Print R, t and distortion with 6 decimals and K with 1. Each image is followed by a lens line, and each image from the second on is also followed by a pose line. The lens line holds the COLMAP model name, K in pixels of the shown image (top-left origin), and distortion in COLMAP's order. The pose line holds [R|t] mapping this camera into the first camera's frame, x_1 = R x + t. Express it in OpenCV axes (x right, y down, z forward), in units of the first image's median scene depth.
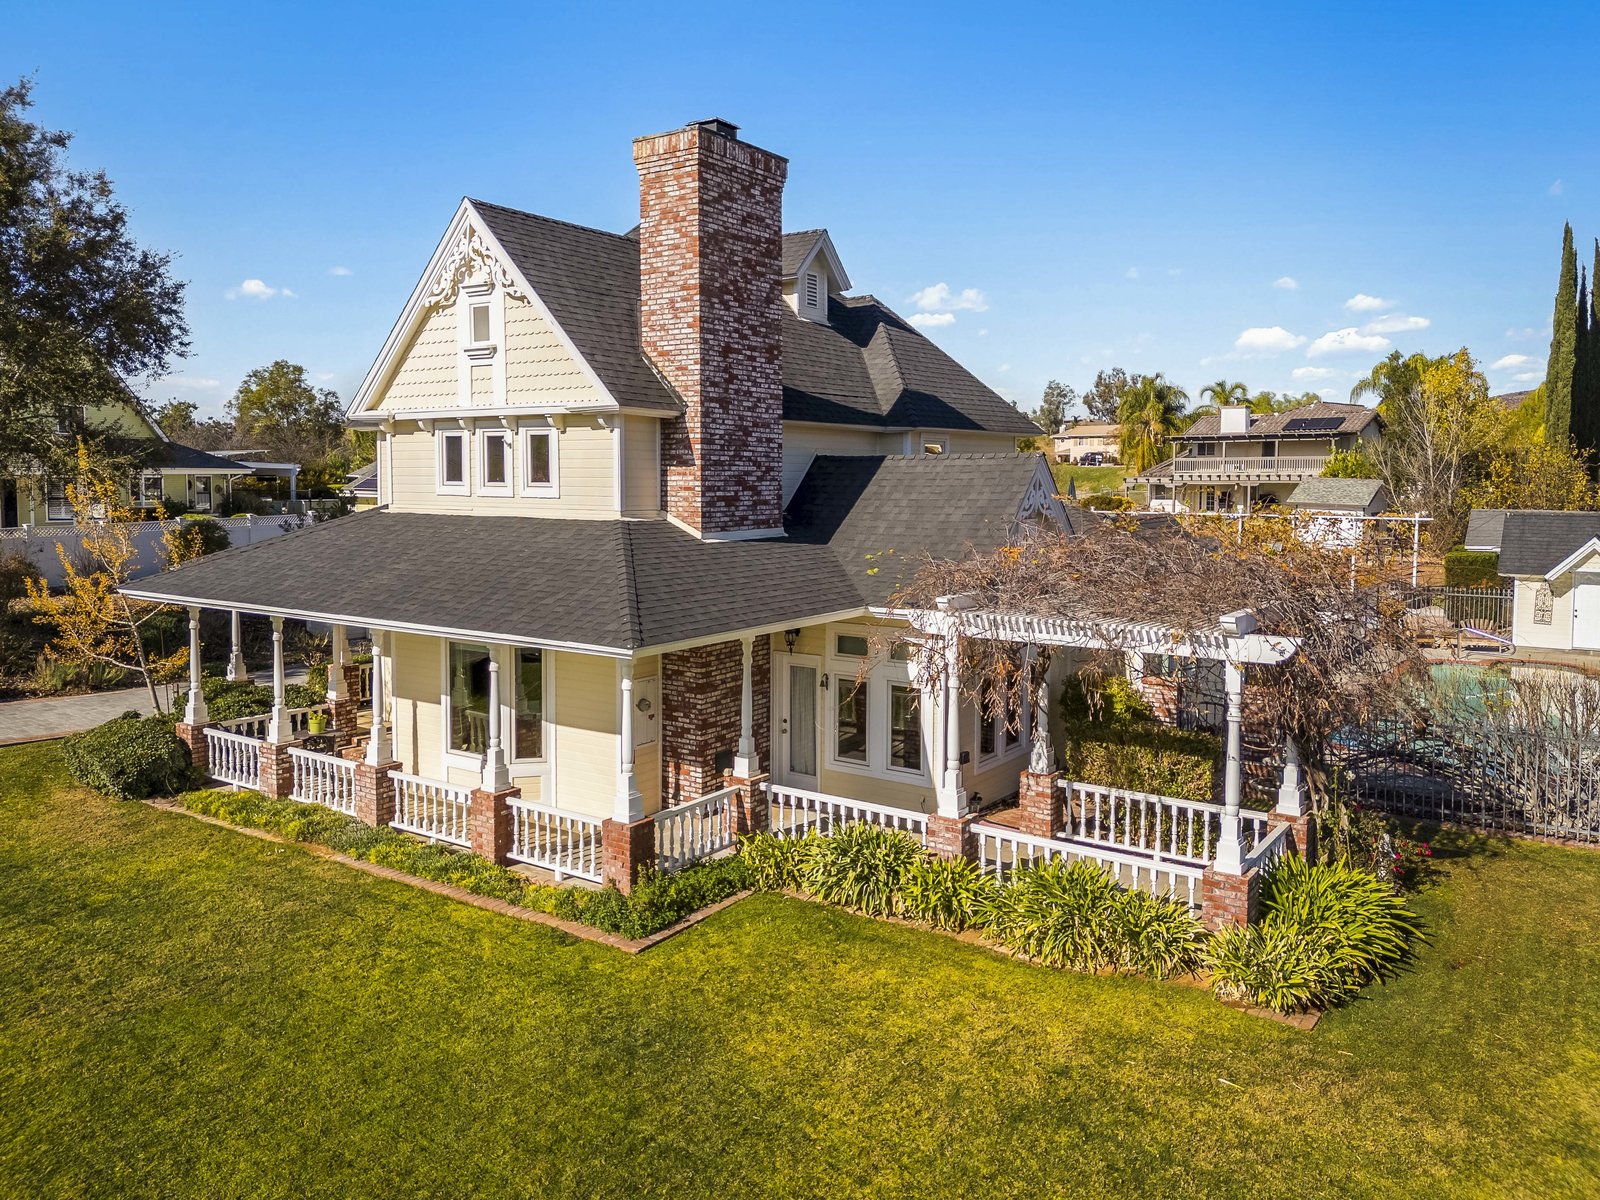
lens RADIAL K [[1182.6, 0, 803.8], [0, 1182.6, 545.6], [0, 0, 1]] dist [0.053709, -0.036227]
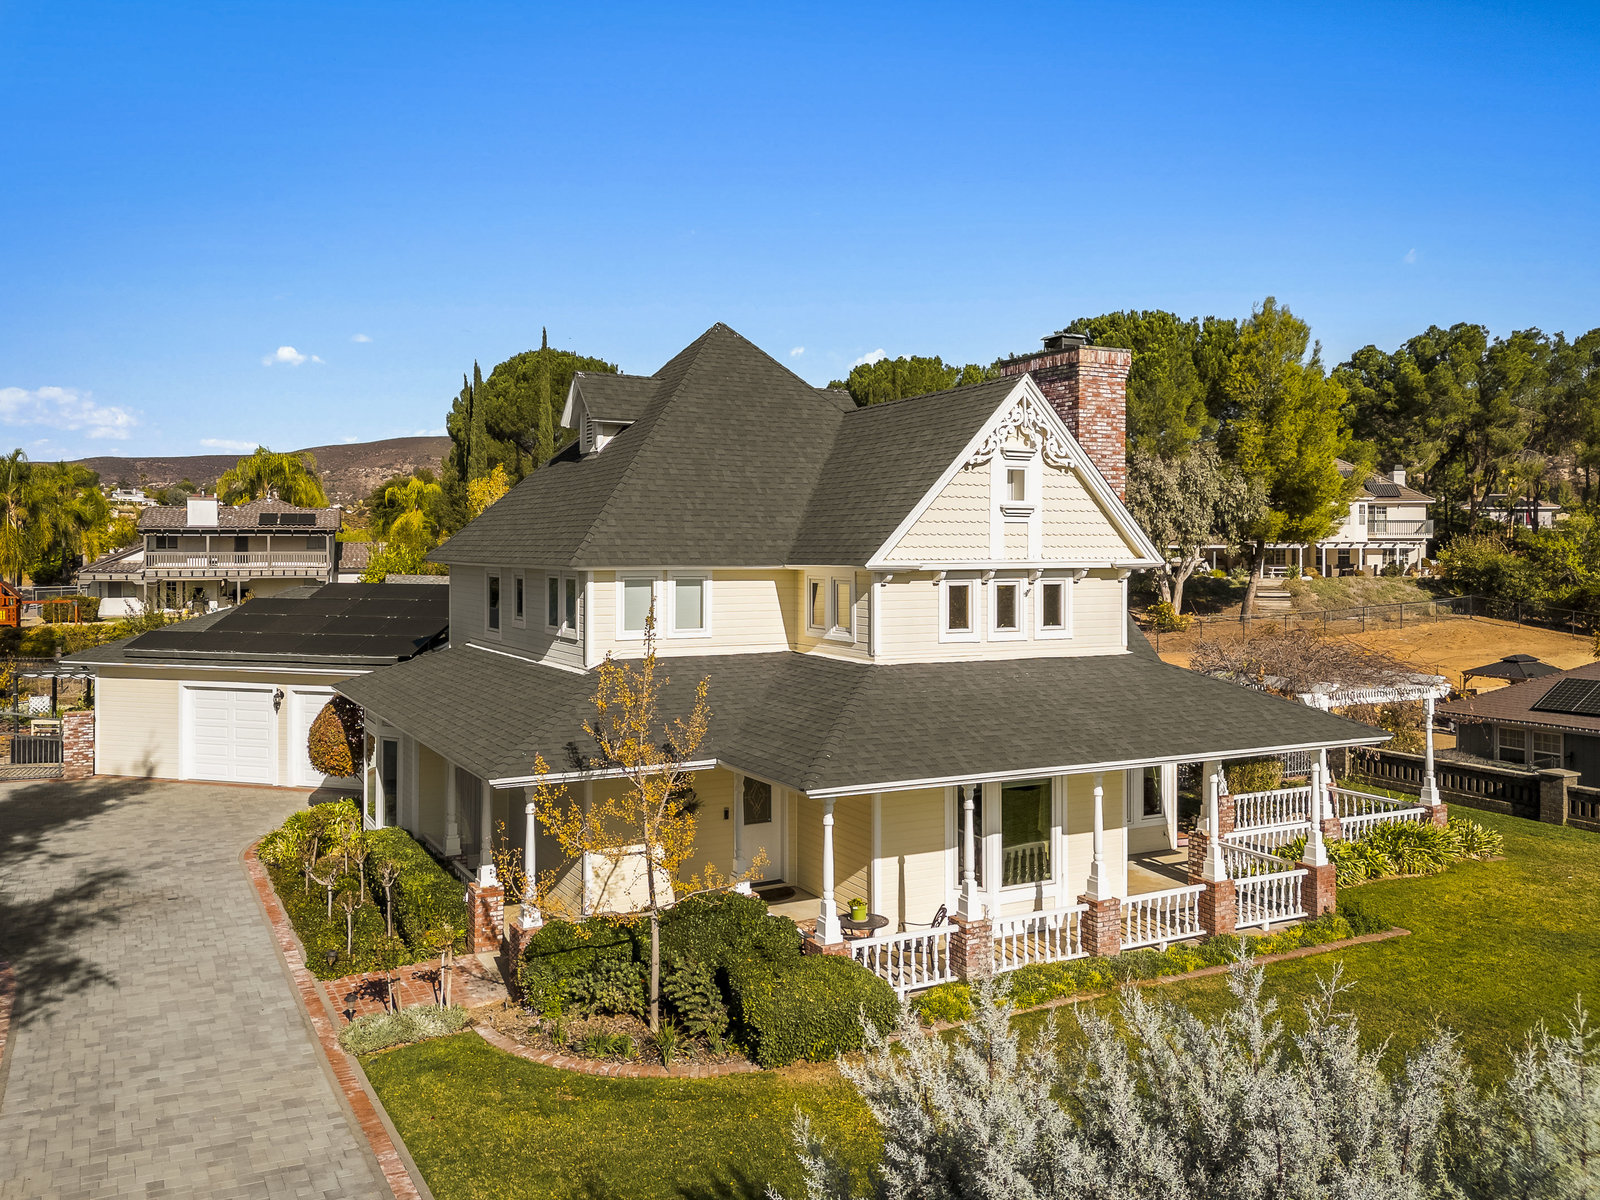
lens RADIAL K [[1242.9, 0, 742.5], [0, 1242.9, 541.3], [0, 0, 1]] dist [0.023596, -0.006473]
pose [[0.478920, 0.003276, 0.877852, -1.477138], [0.056836, 0.997779, -0.034730, -0.114535], [-0.876017, 0.066526, 0.477671, 0.711244]]
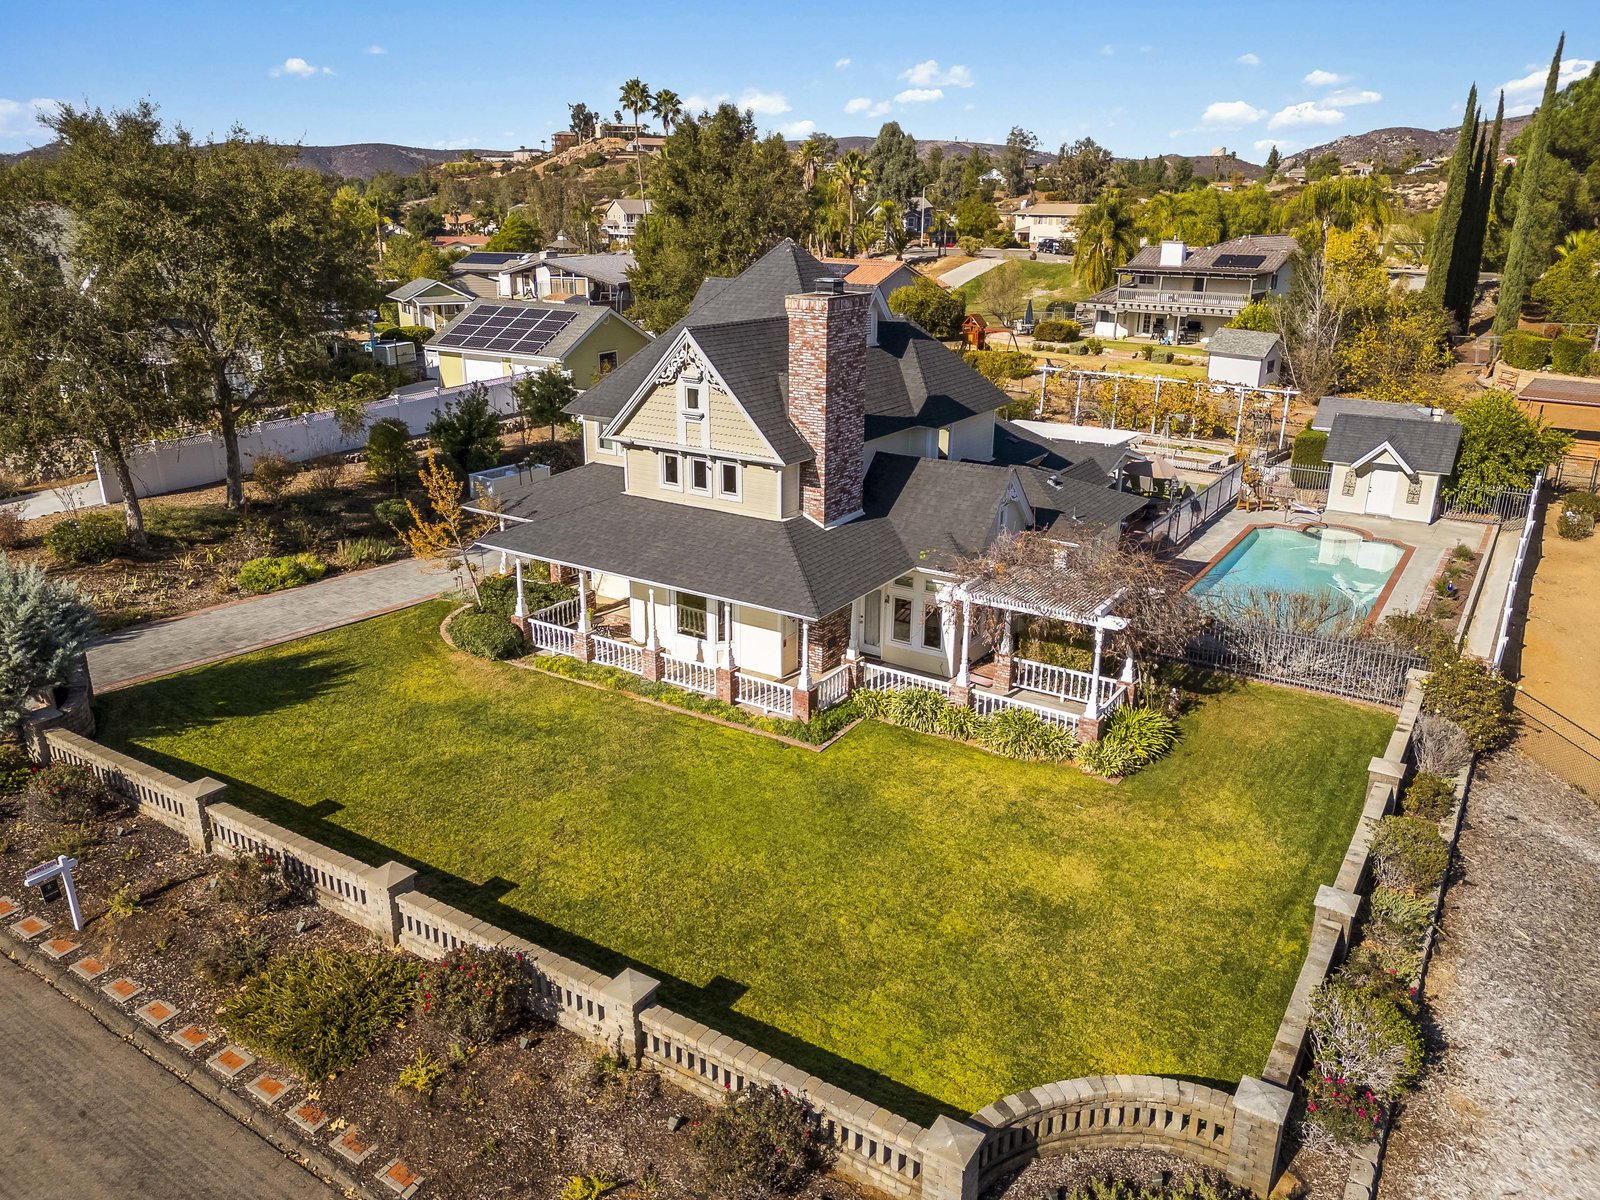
lens RADIAL K [[1144.8, 0, 800.0], [0, 1144.8, 600.0], [0, 0, 1]] dist [0.126203, -0.135625]
pose [[0.999288, -0.007370, 0.037003, -0.190216], [-0.002673, 0.964444, 0.264274, -0.364169], [-0.037635, -0.264185, 0.963737, -0.718409]]
